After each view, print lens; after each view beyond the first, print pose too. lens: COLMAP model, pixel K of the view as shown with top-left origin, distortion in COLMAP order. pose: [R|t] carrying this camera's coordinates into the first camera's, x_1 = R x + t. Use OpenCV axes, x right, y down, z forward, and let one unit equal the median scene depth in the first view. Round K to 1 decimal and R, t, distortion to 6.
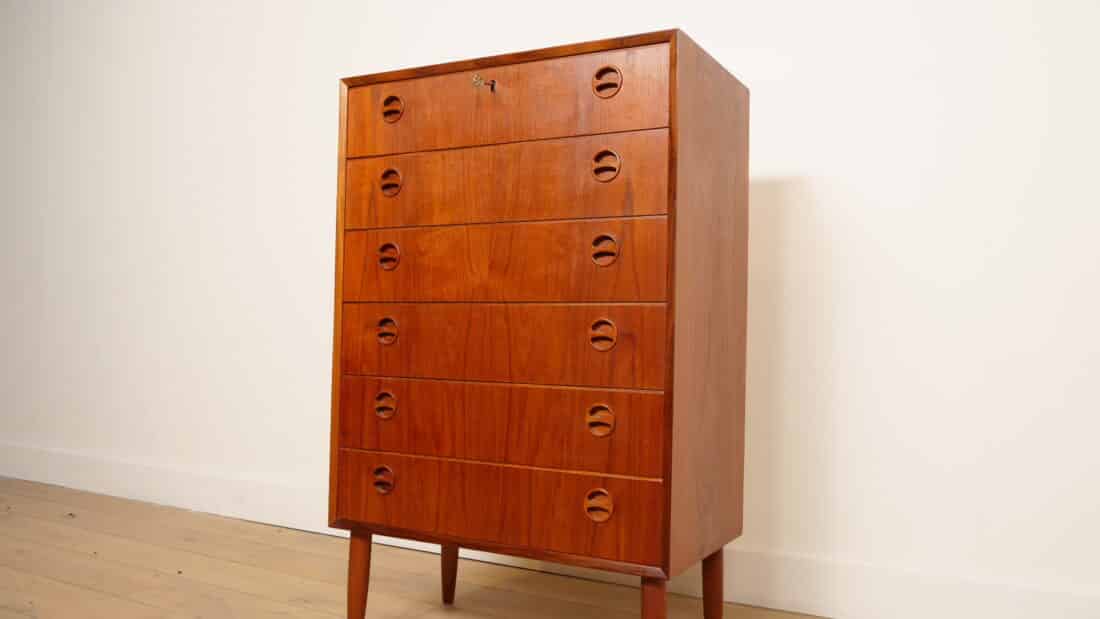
lens RADIAL K [[895.9, 0, 547.5], [0, 895.9, 311.1], [0, 0, 1]] dist [-0.028977, -0.007264]
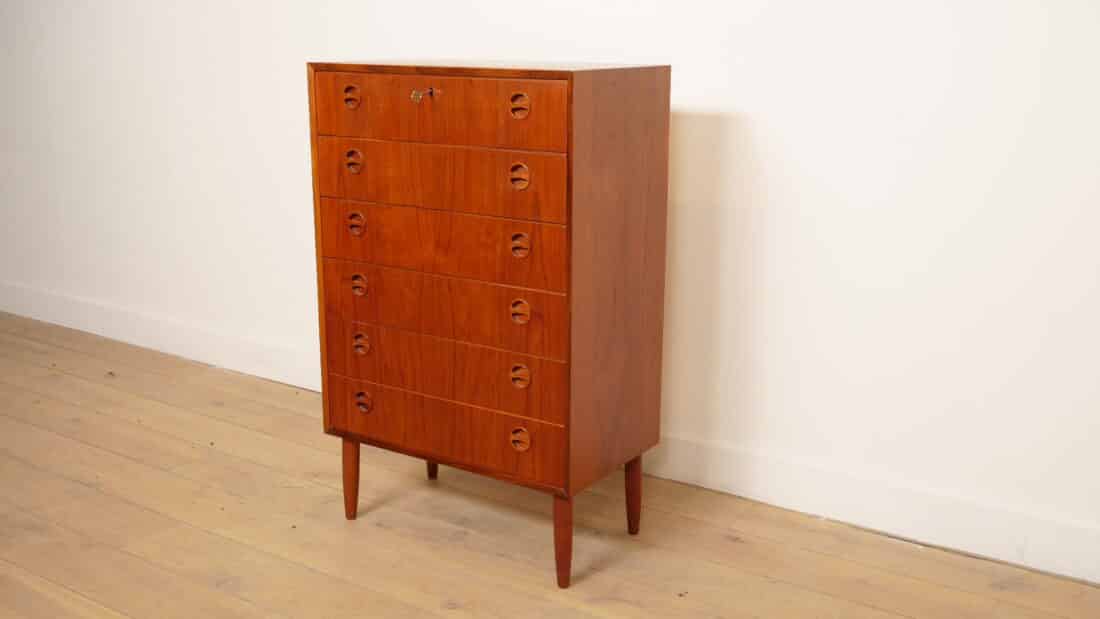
lens RADIAL K [[1126.4, 0, 546.2], [0, 1126.4, 309.9], [0, 0, 1]] dist [-0.017909, 0.000000]
pose [[0.995844, 0.005311, -0.090926, 0.223138], [0.019365, 0.963128, 0.268347, -0.368910], [0.088998, -0.268993, 0.959022, -0.470825]]
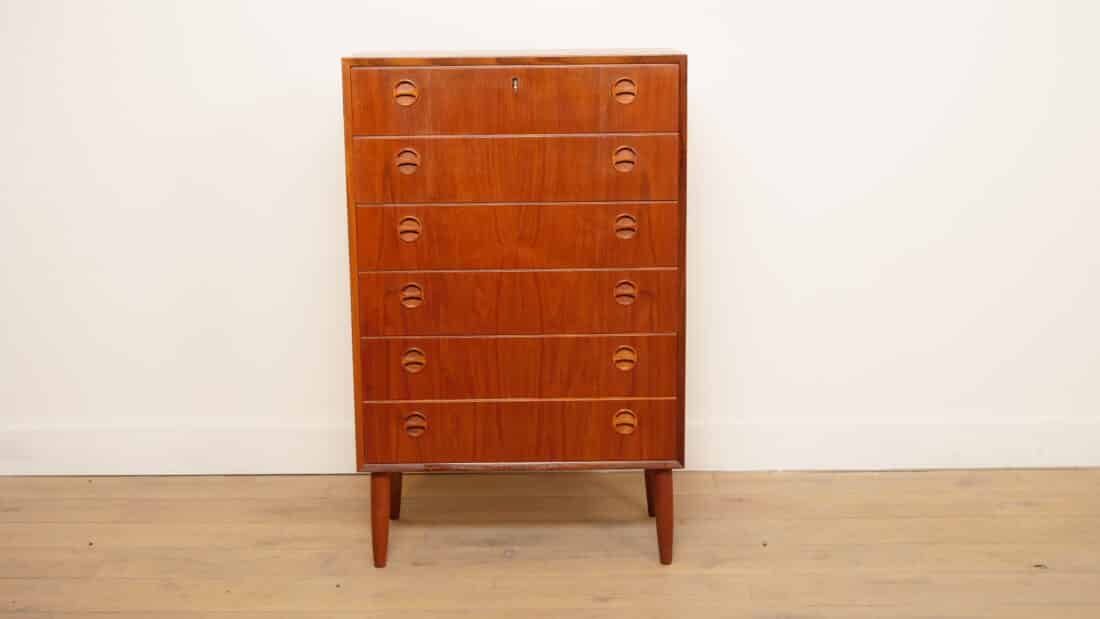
lens RADIAL K [[1605.0, 0, 552.4], [0, 1605.0, 312.5], [0, 0, 1]] dist [-0.032825, 0.000000]
pose [[0.876541, -0.127579, 0.464111, -1.007017], [0.014321, 0.970719, 0.239792, -0.456625], [-0.481113, -0.203541, 0.852702, -0.828600]]
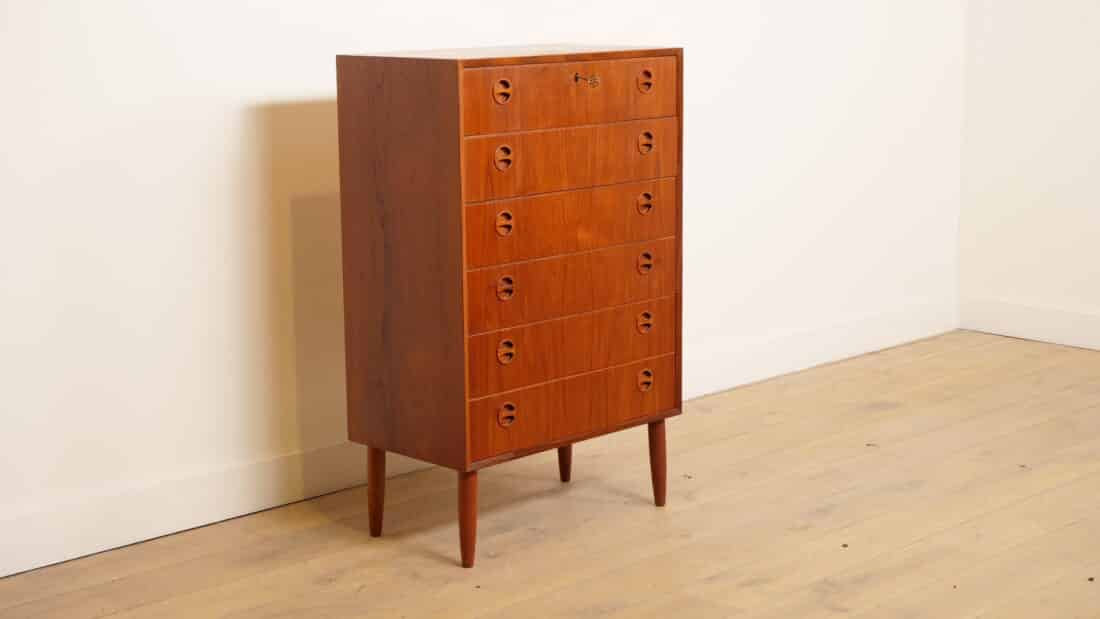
lens RADIAL K [[1715.7, 0, 546.6], [0, 1715.7, 308.4], [0, 0, 1]] dist [-0.036667, 0.000000]
pose [[0.296233, -0.198088, 0.934349, -2.338672], [-0.008103, 0.977701, 0.209847, -0.435418], [-0.955081, -0.069734, 0.288022, 0.337093]]
